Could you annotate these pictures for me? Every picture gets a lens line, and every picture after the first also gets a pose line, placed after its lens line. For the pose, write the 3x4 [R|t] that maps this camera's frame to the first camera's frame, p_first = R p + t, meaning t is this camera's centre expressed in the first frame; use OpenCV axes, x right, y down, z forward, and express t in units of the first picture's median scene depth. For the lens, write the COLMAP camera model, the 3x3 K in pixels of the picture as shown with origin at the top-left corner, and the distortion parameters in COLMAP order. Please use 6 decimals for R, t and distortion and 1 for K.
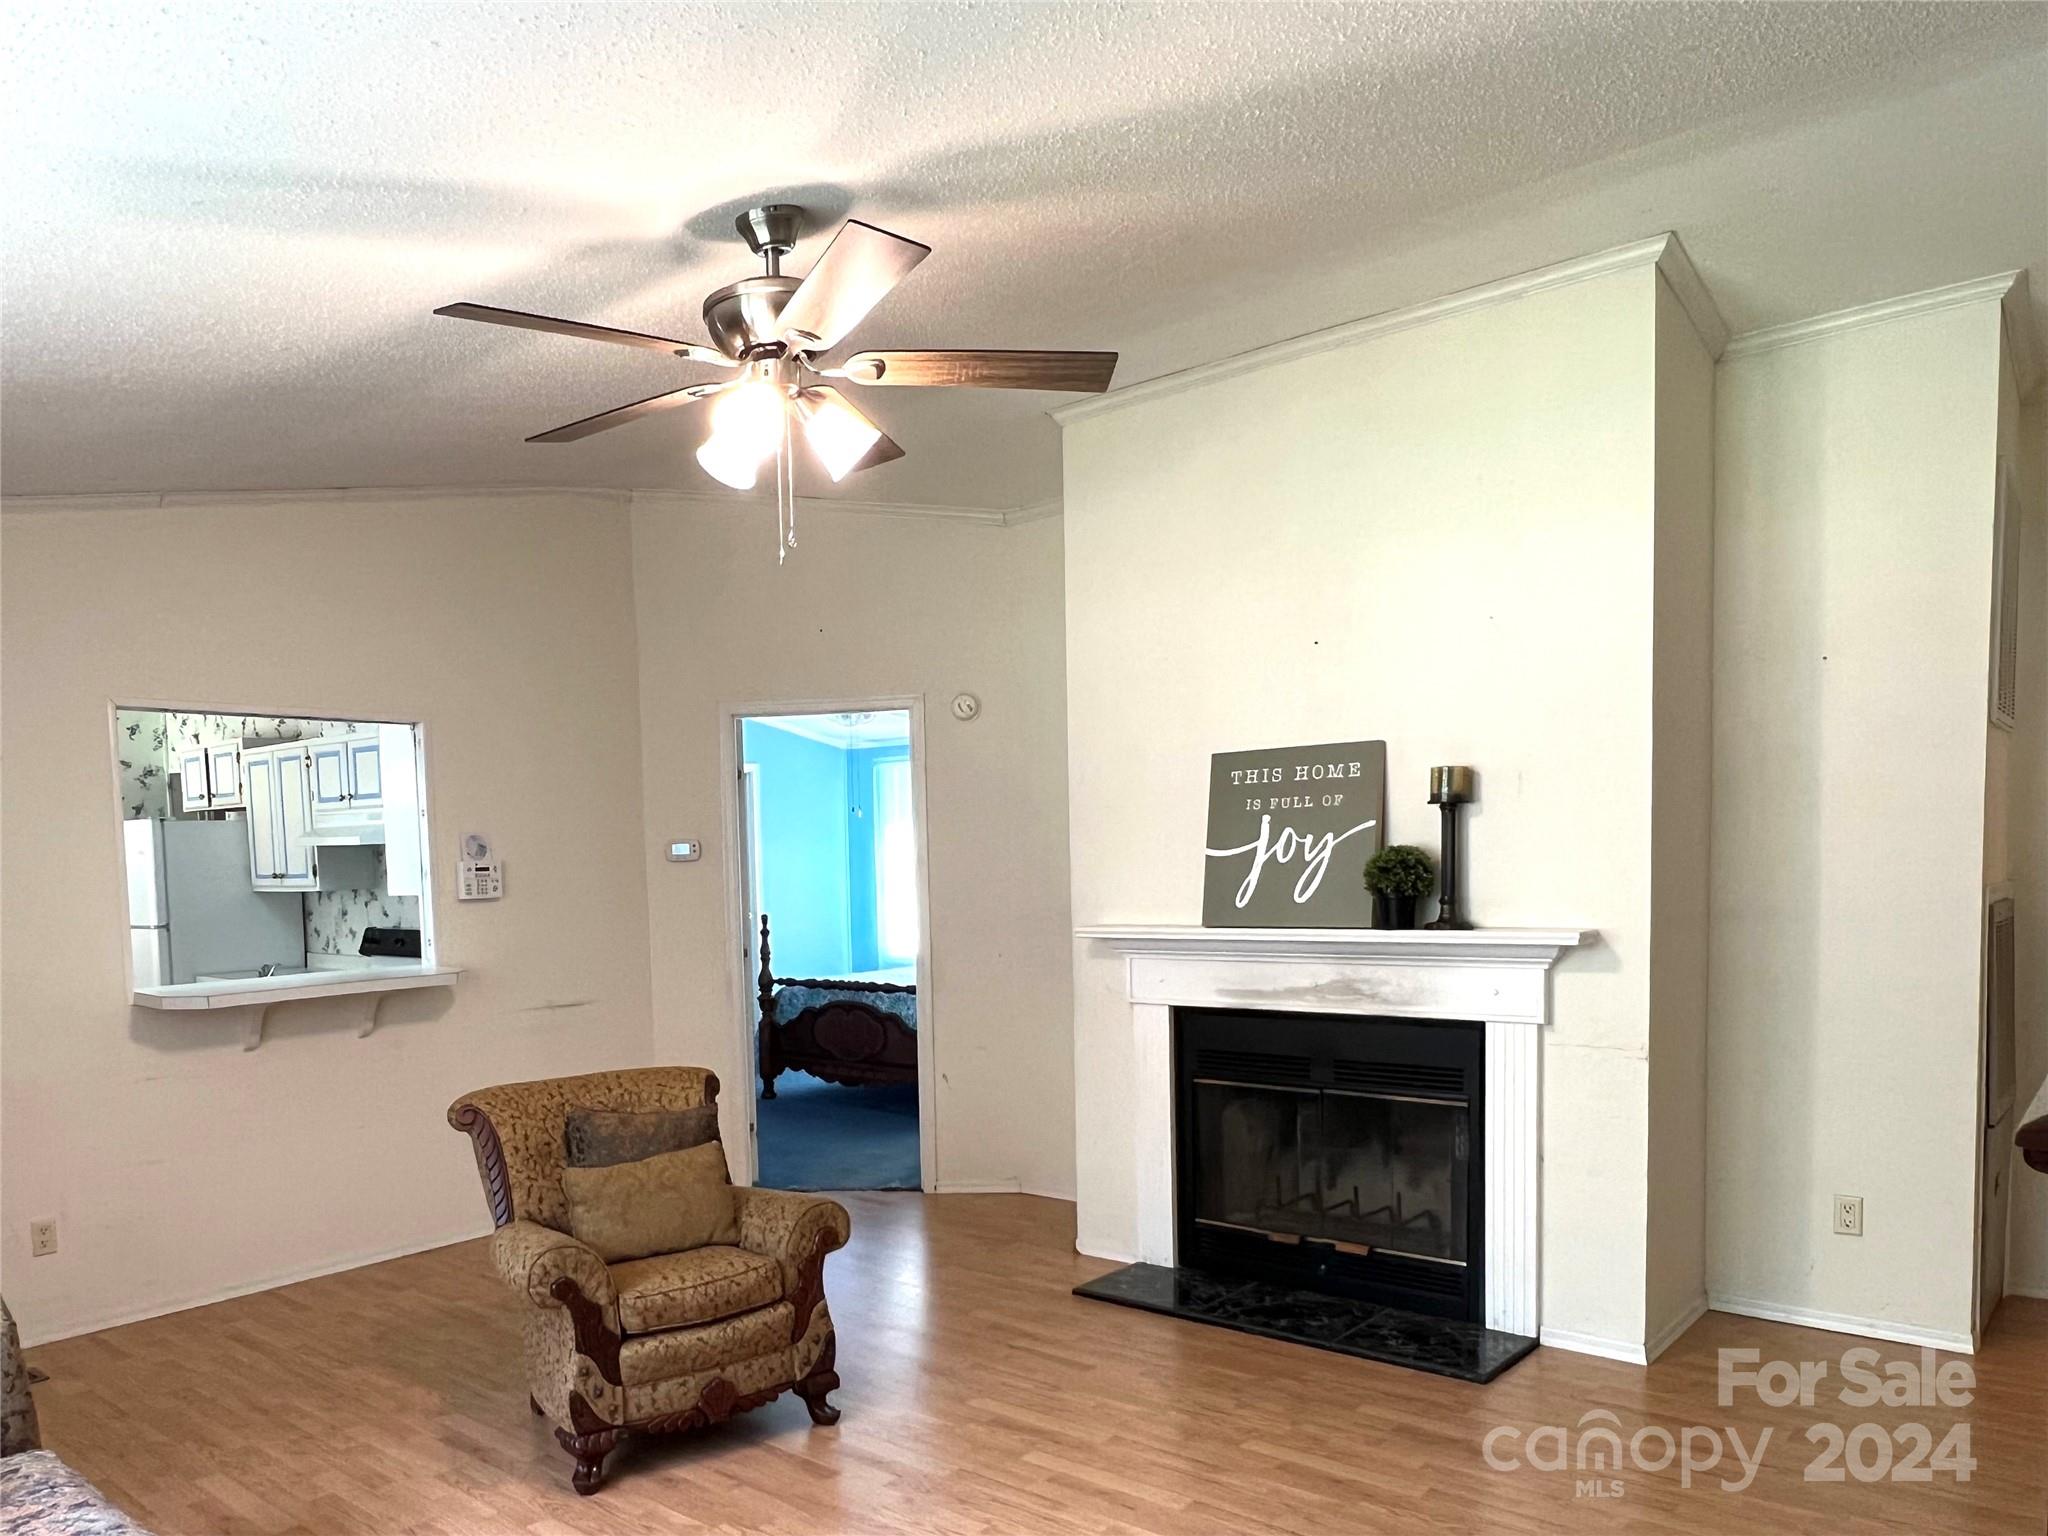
lens RADIAL K [[1429.3, 0, 878.1], [0, 1429.3, 963.4], [0, 0, 1]] dist [0.003137, 0.000774]
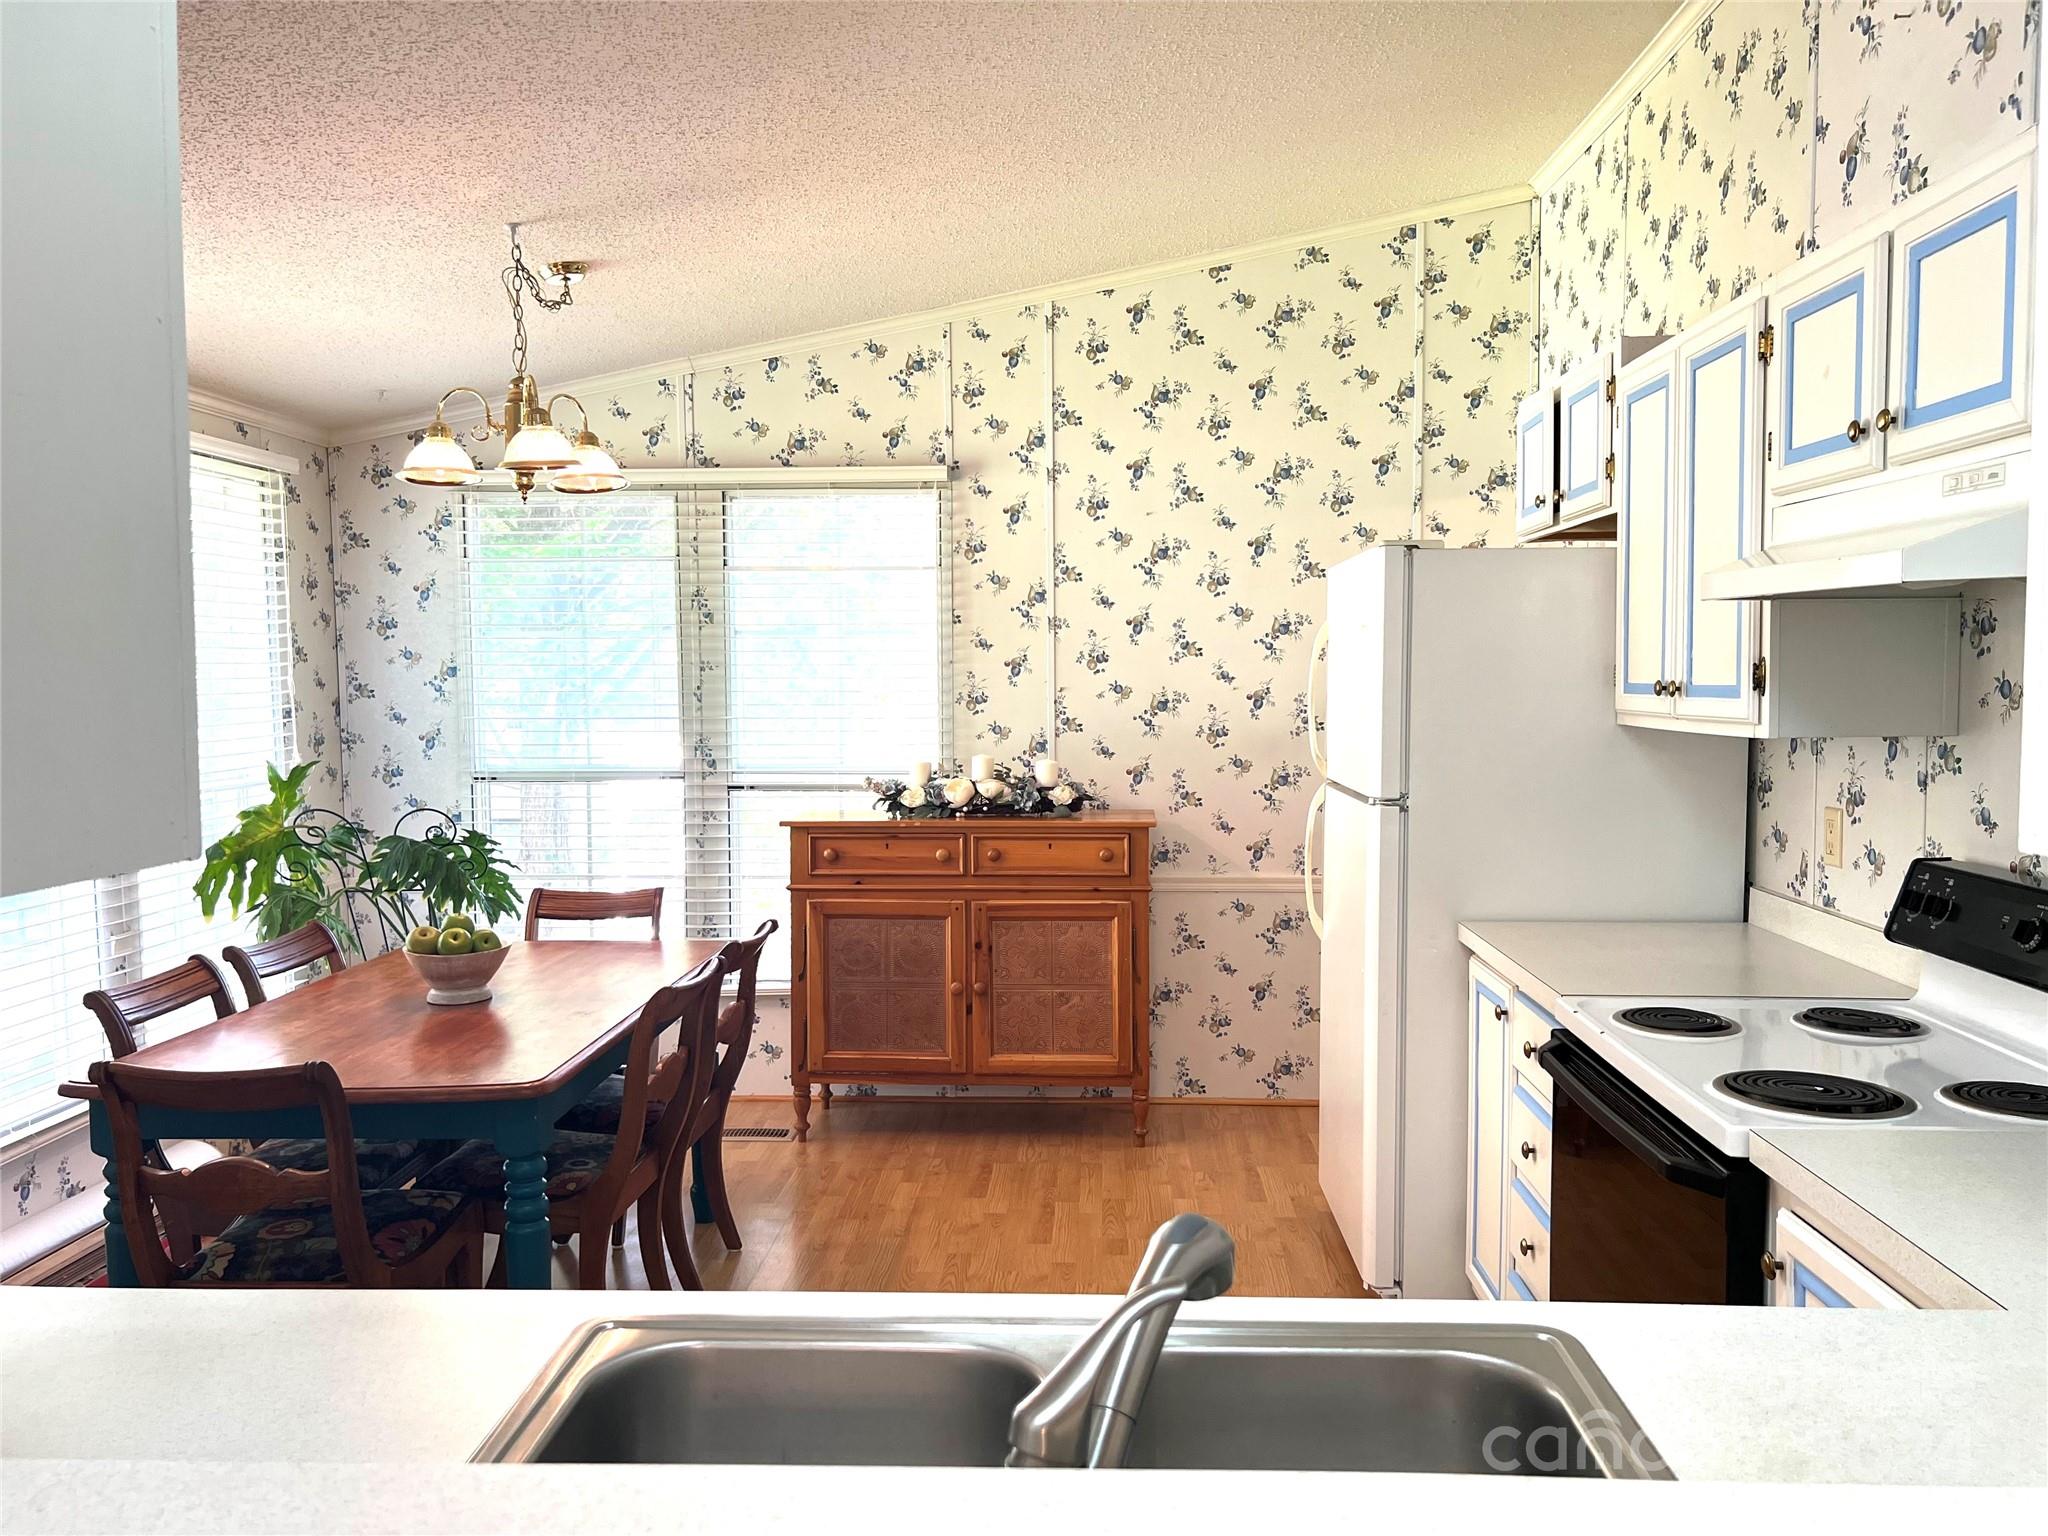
lens RADIAL K [[1546.7, 0, 1014.4], [0, 1546.7, 766.3], [0, 0, 1]] dist [0.063630, -0.101793]
pose [[0.632770, 0.067677, -0.771377, -0.215557], [-0.070028, 0.997093, 0.030035, -0.041517], [0.771167, 0.035013, 0.635669, 0.616724]]
